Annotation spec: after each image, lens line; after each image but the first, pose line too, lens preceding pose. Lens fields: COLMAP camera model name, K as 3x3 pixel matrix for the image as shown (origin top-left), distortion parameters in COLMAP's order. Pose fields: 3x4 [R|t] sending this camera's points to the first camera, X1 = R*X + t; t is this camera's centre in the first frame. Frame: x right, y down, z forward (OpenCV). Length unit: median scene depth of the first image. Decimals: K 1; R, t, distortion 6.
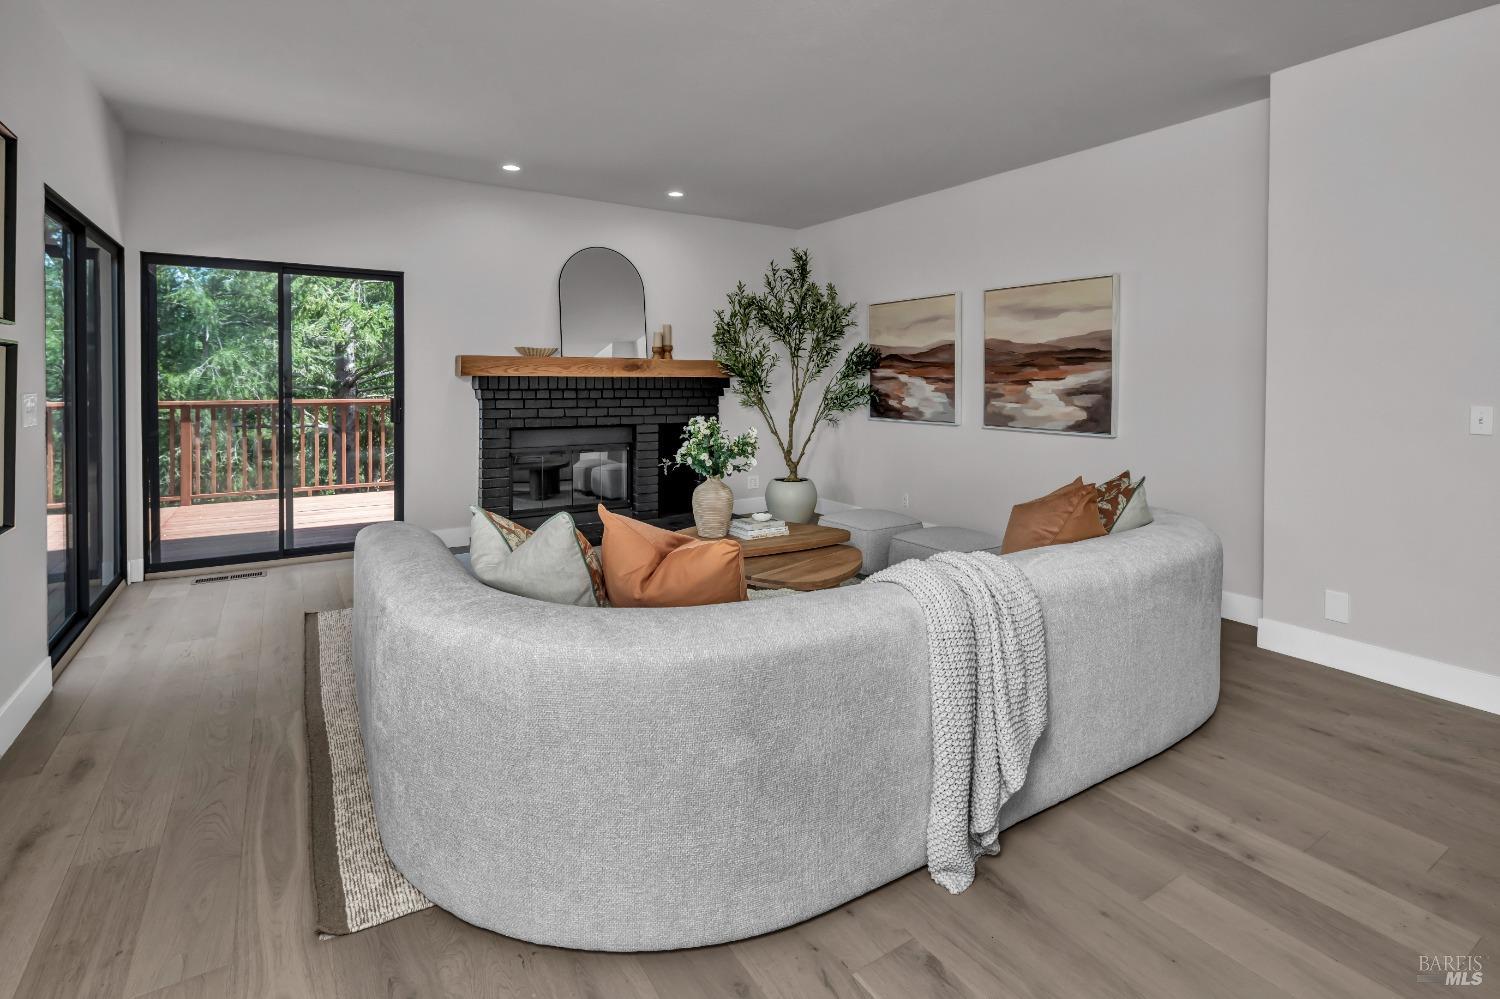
lens RADIAL K [[732.9, 0, 768.0], [0, 732.9, 383.4], [0, 0, 1]] dist [0.001735, -0.000191]
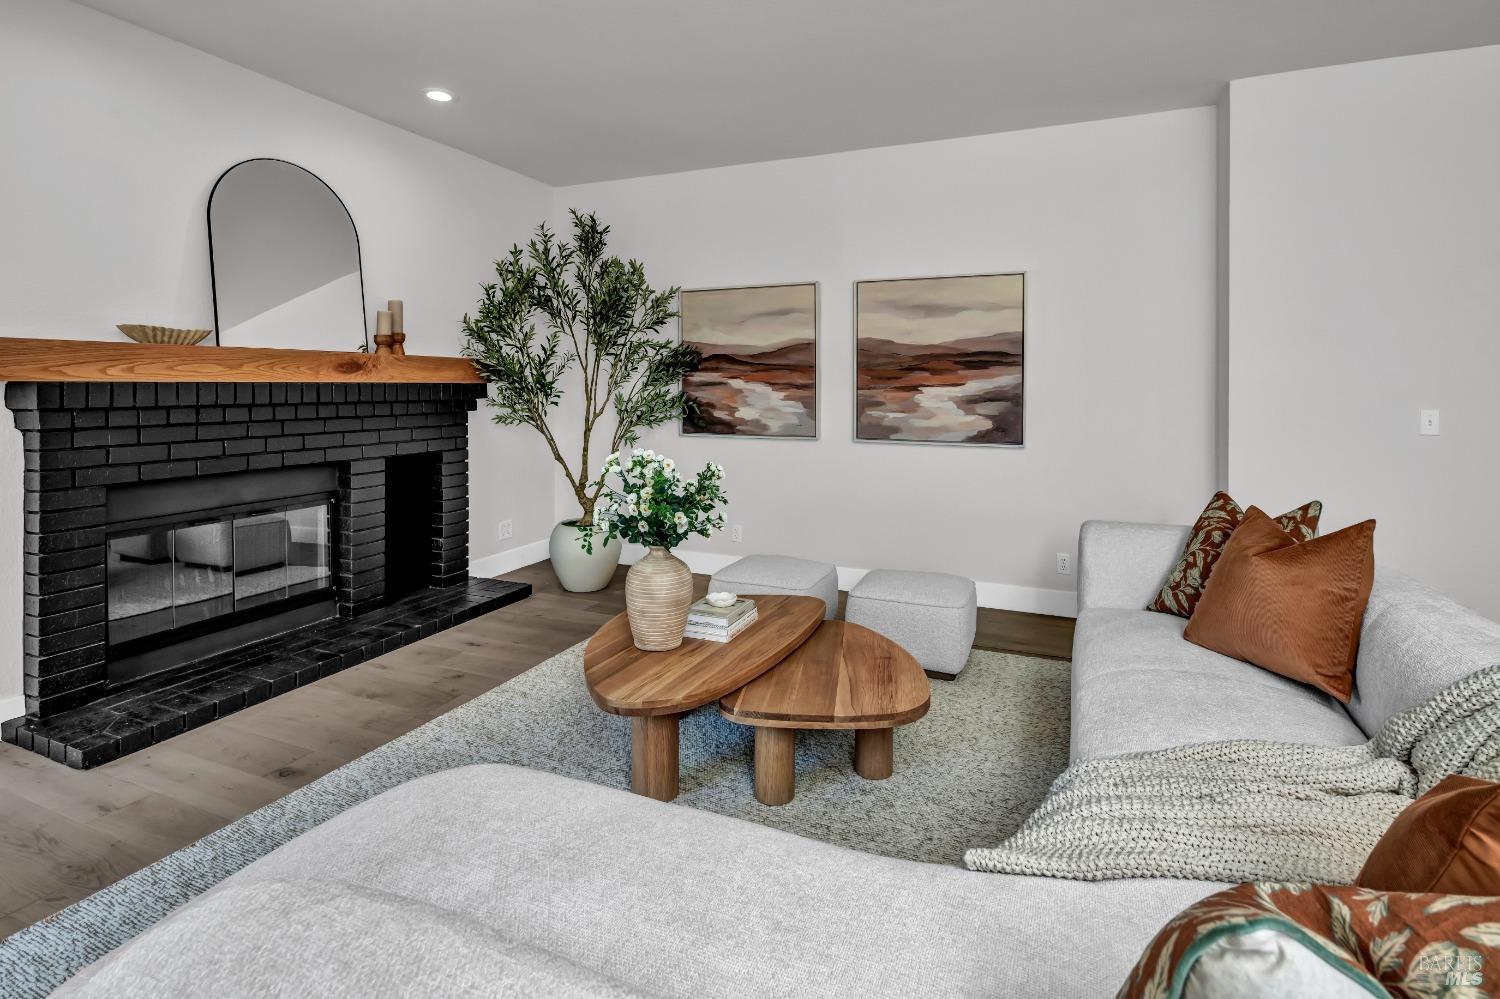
lens RADIAL K [[732.9, 0, 768.0], [0, 732.9, 383.4], [0, 0, 1]] dist [0.001735, -0.000191]
pose [[0.831769, -0.001975, 0.555118, -0.245792], [0.004666, 0.999983, -0.003434, -0.004832], [-0.555102, 0.005447, 0.831764, 0.318645]]
